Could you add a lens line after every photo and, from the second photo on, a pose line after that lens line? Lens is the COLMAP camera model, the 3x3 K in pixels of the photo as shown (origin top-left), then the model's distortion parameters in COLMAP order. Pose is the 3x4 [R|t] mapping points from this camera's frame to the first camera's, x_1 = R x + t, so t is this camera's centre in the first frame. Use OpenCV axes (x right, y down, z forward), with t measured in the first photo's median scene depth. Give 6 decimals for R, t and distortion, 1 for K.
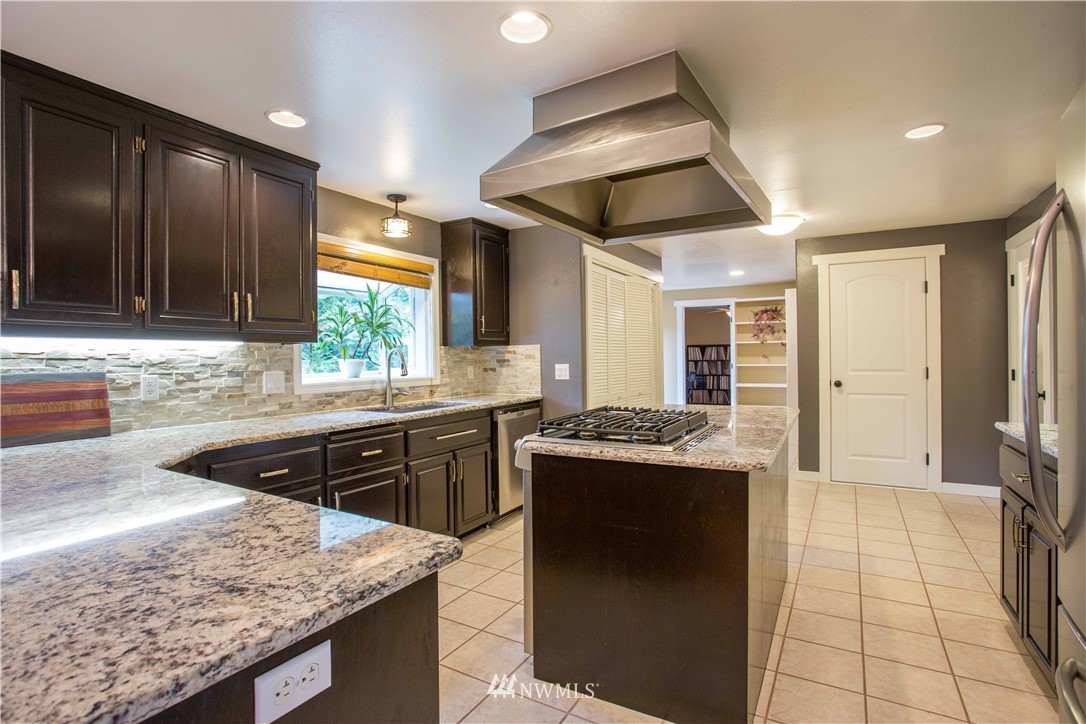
lens RADIAL K [[521.3, 0, 547.4], [0, 521.3, 361.8], [0, 0, 1]] dist [-0.038019, 0.000554]
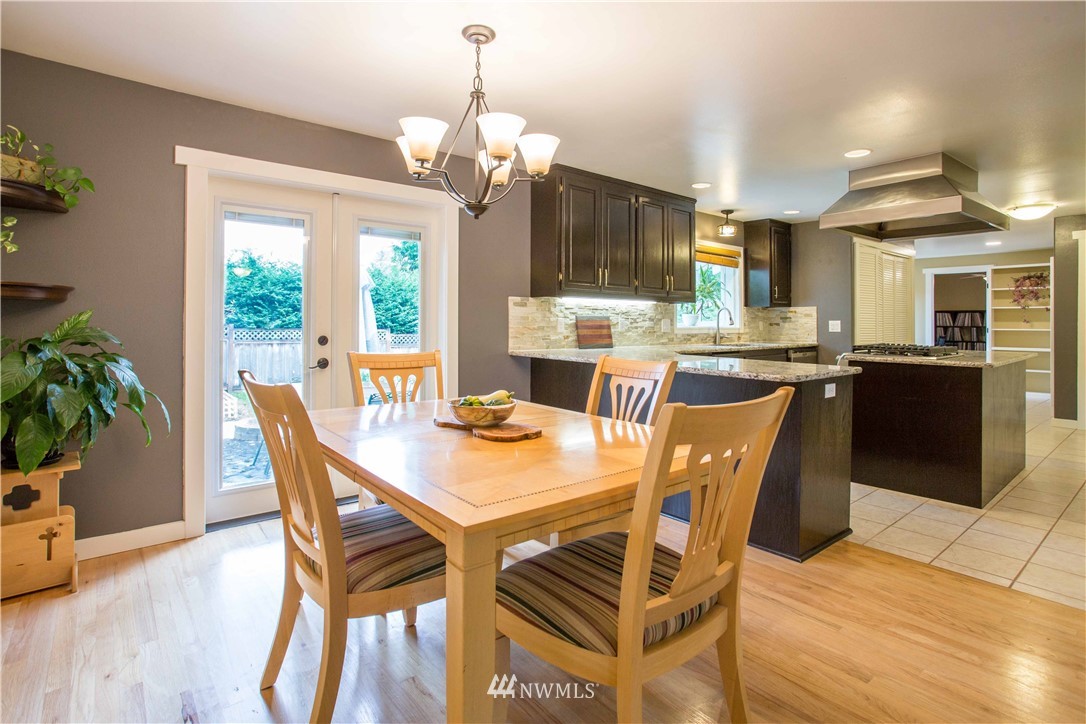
lens RADIAL K [[532.4, 0, 595.9], [0, 532.4, 320.0], [0, 0, 1]] dist [0.029421, 0.001590]
pose [[0.956539, 0.019879, -0.290926, -0.164462], [-0.023030, 0.999707, -0.007410, 0.027543], [0.290693, 0.013788, 0.956717, -0.549599]]
